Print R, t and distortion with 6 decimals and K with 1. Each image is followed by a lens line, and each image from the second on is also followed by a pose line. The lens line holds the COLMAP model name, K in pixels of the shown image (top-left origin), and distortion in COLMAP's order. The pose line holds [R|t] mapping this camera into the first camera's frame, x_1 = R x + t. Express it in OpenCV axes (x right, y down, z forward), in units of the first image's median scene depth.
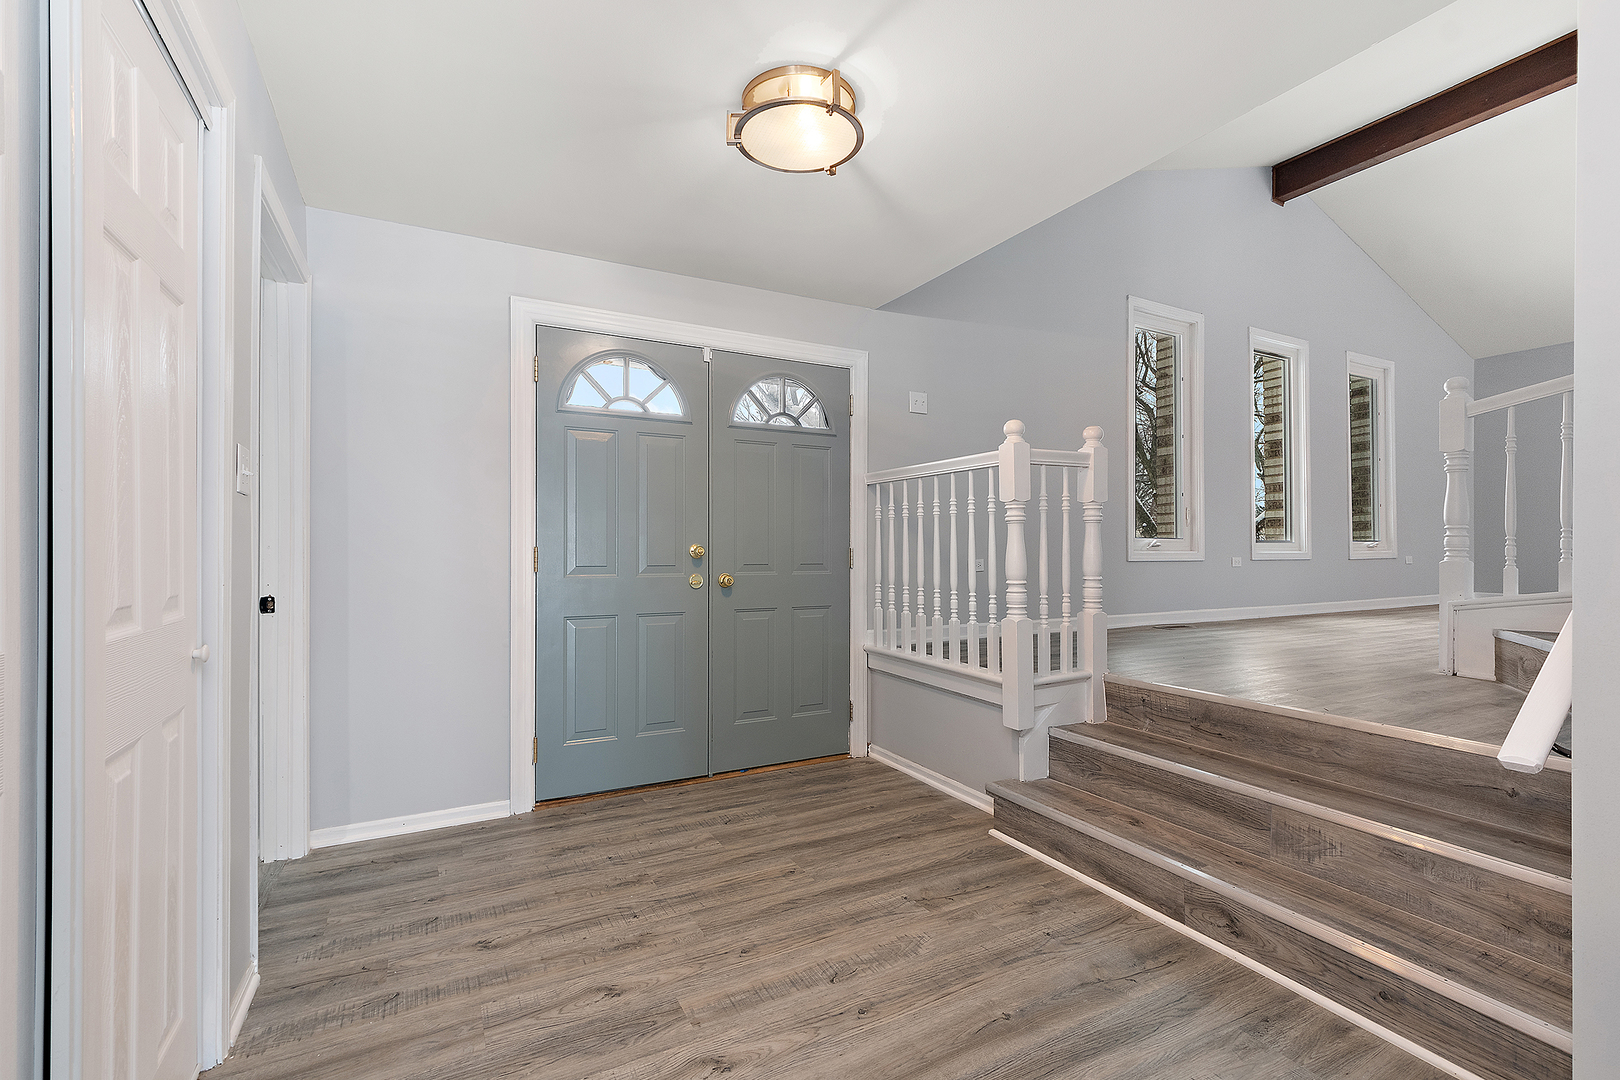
lens RADIAL K [[730.2, 0, 802.4], [0, 730.2, 543.4], [0, 0, 1]] dist [-0.002410, 0.003045]
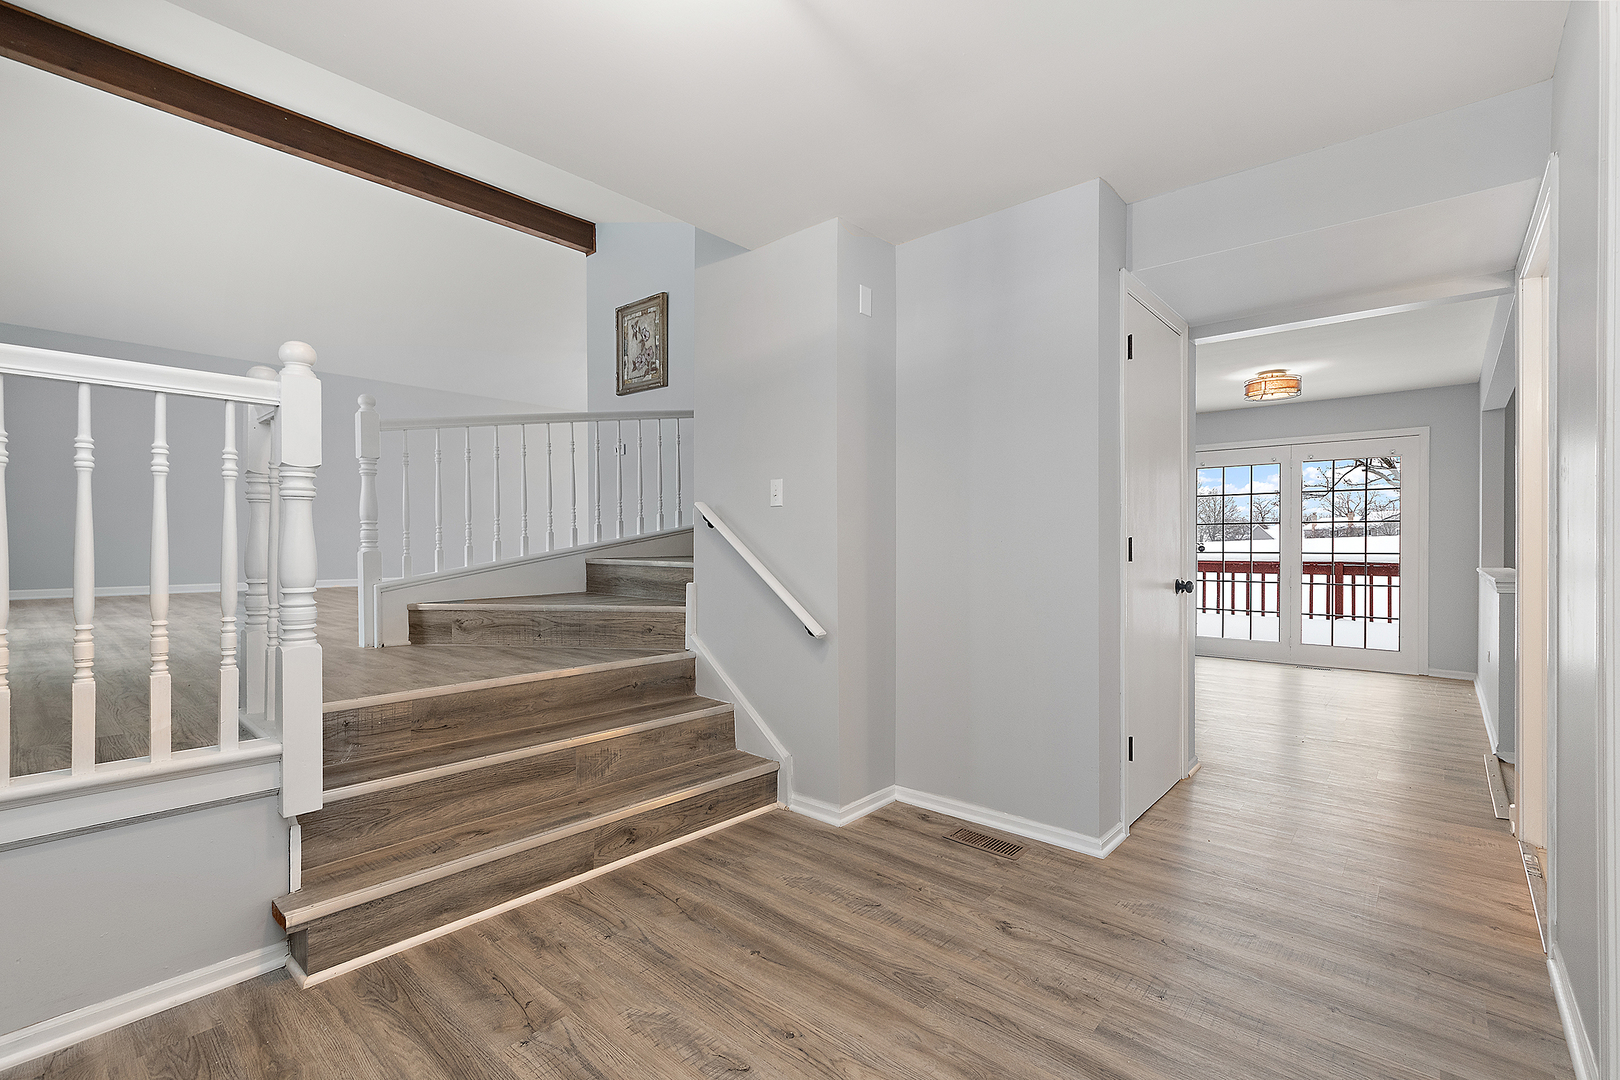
lens RADIAL K [[730.2, 0, 820.4], [0, 730.2, 548.6], [0, 0, 1]] dist [-0.002410, 0.003045]
pose [[-0.369416, -0.009878, 0.929212, -0.601467], [-0.004734, 0.999951, 0.008749, 0.009535], [-0.929252, -0.001167, -0.369444, 0.994892]]
